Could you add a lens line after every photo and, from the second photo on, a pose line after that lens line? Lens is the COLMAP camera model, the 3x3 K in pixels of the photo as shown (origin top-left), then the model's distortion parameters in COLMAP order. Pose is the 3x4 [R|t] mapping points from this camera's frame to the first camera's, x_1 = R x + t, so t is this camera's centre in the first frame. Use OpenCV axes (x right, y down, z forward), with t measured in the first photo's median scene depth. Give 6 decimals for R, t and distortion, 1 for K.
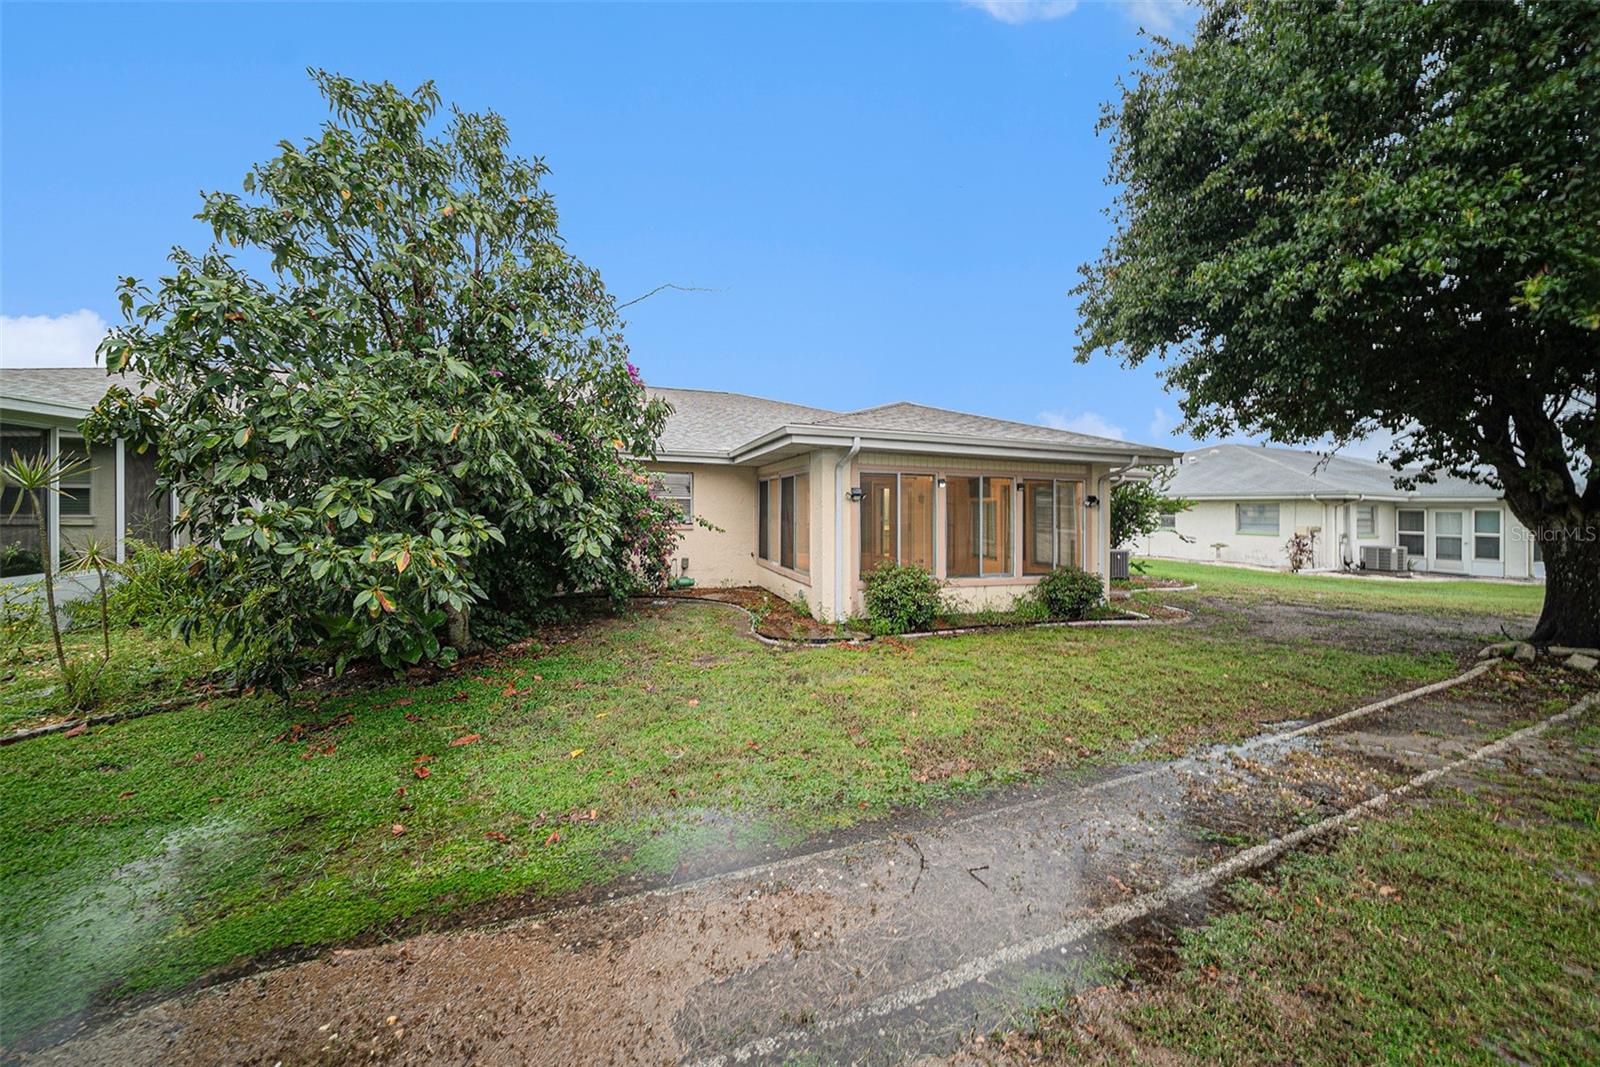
lens RADIAL K [[558.5, 0, 799.3], [0, 558.5, 523.8], [0, 0, 1]] dist [-0.020617, -0.000124]
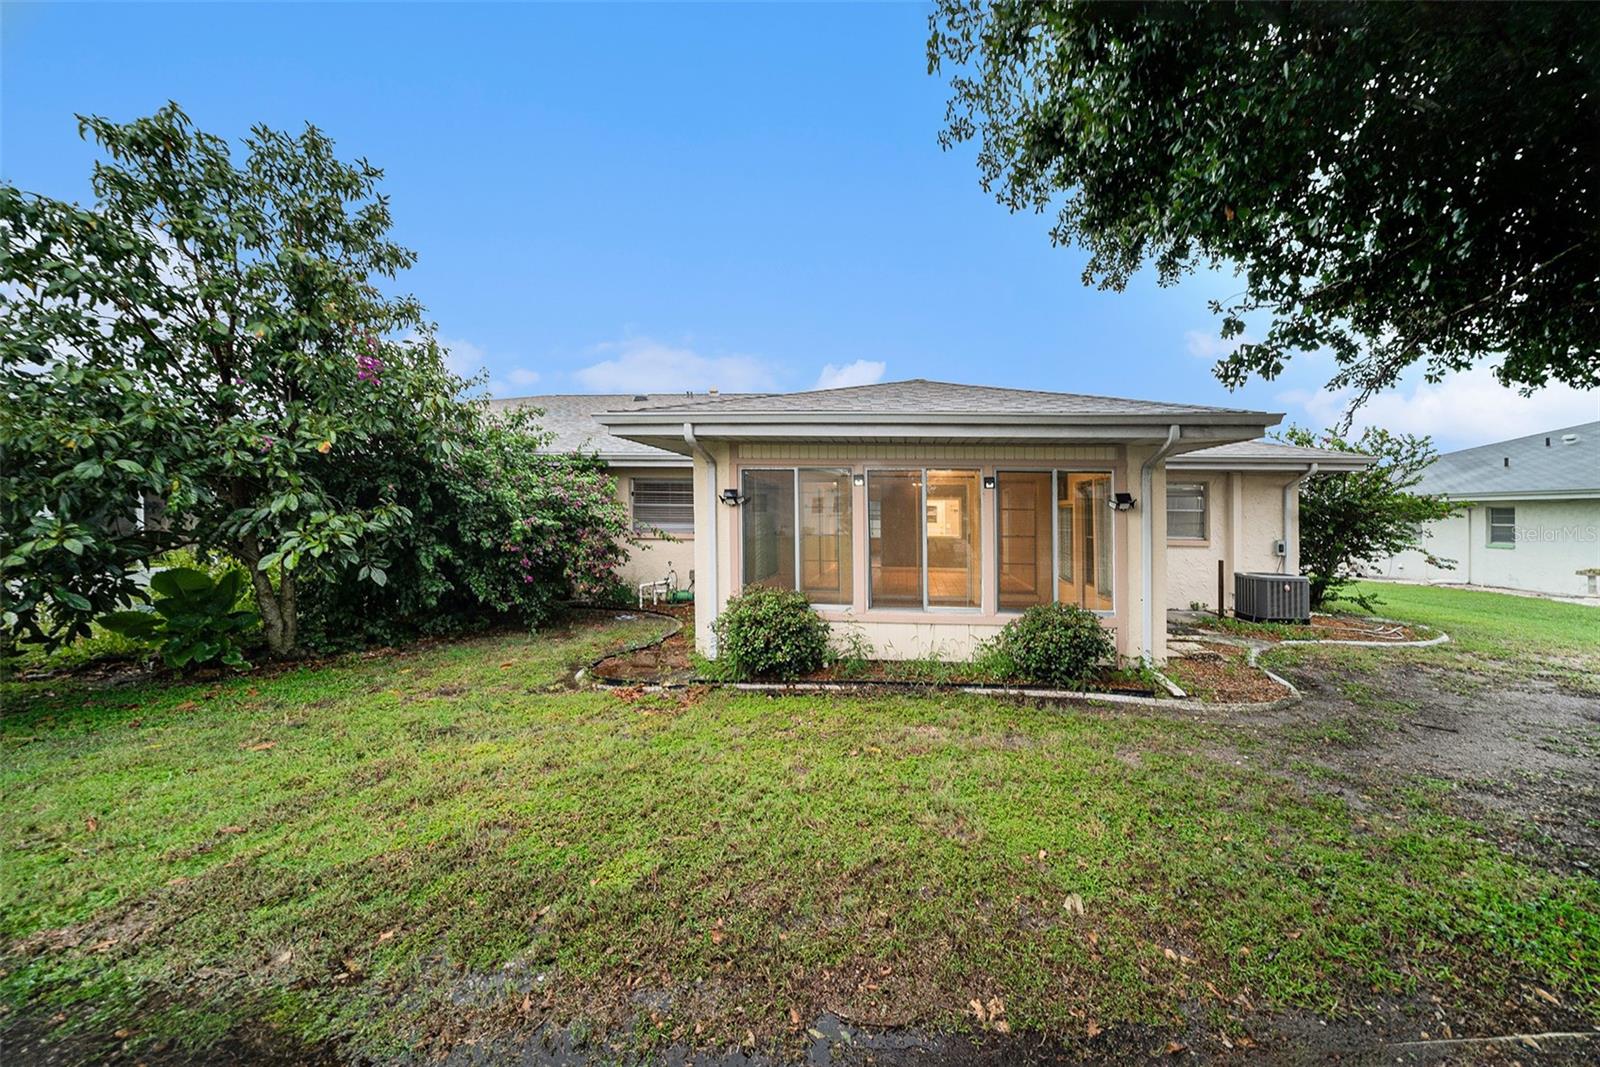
lens RADIAL K [[558.5, 0, 800.1], [0, 558.5, 537.9], [0, 0, 1]] dist [-0.020617, -0.000124]
pose [[0.925138, 0.010298, -0.379492, 0.462505], [-0.006402, 0.999913, 0.011528, -0.004322], [0.379578, -0.008236, 0.925123, 0.290110]]
